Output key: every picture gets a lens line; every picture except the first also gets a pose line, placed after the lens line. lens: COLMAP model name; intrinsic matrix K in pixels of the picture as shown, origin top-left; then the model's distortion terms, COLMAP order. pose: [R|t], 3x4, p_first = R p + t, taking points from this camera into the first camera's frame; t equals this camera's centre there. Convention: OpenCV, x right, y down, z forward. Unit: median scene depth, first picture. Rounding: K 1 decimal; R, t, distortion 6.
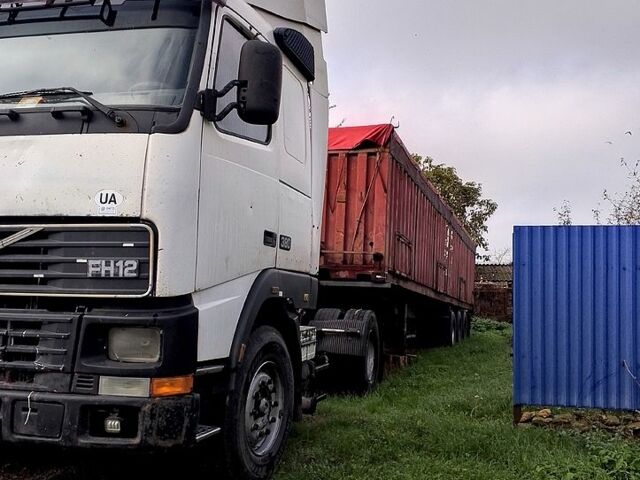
lens RADIAL K [[675.3, 0, 320.0], [0, 675.3, 240.0], [0, 0, 1]] dist [0.214518, -0.571199]
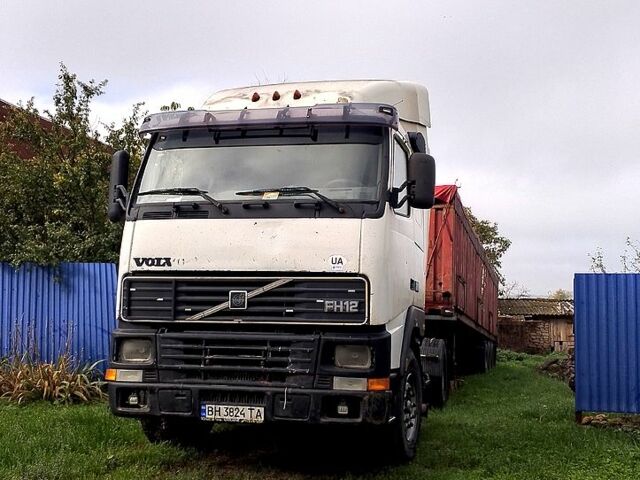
lens RADIAL K [[675.3, 0, 320.0], [0, 675.3, 240.0], [0, 0, 1]] dist [0.214518, -0.571199]
pose [[0.999986, 0.003136, 0.004266, -0.345859], [-0.002933, 0.998897, -0.046862, -0.035000], [-0.004408, 0.046849, 0.998892, -0.514698]]
